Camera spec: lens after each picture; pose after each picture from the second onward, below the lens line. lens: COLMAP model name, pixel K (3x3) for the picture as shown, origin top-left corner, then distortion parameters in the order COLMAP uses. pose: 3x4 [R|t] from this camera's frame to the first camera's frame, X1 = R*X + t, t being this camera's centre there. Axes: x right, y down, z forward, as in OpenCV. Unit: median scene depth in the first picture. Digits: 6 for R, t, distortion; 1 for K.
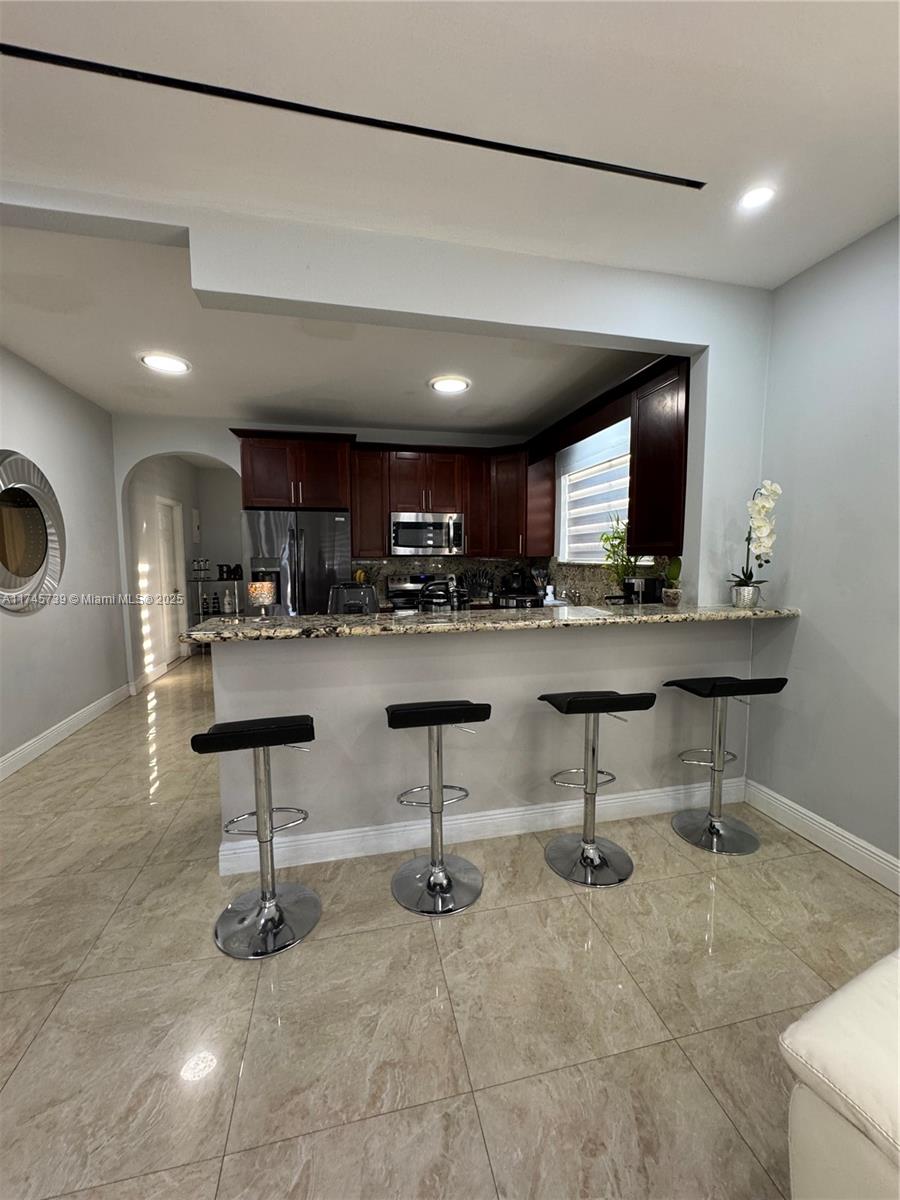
lens RADIAL K [[480.8, 0, 450.0], [0, 480.8, 600.0], [0, 0, 1]] dist [-0.002732, 0.000173]
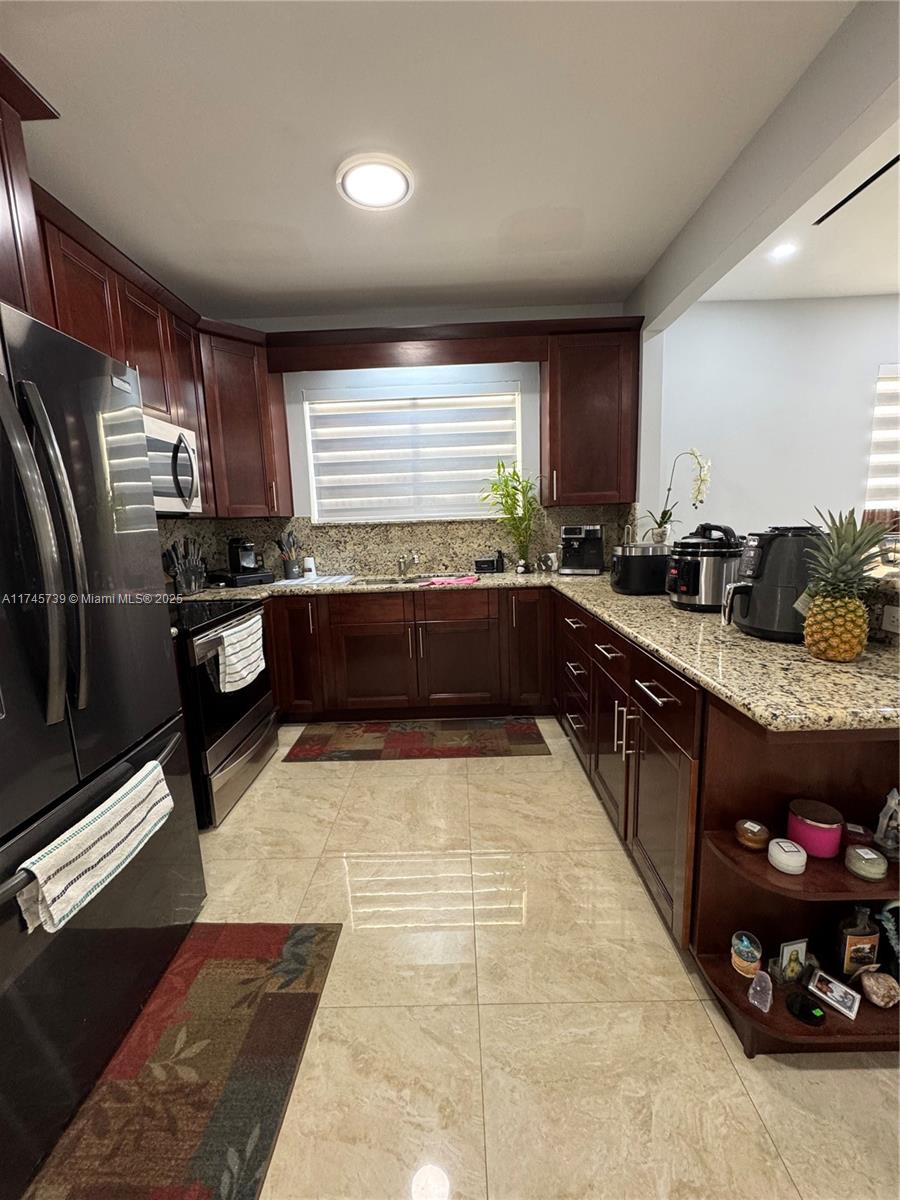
lens RADIAL K [[480.8, 0, 450.0], [0, 480.8, 600.0], [0, 0, 1]] dist [-0.002732, 0.000173]
pose [[0.240818, -0.159883, 0.957311, -1.006843], [0.122129, 0.983490, 0.133533, -0.087160], [-0.962856, 0.084758, 0.256369, 1.445913]]
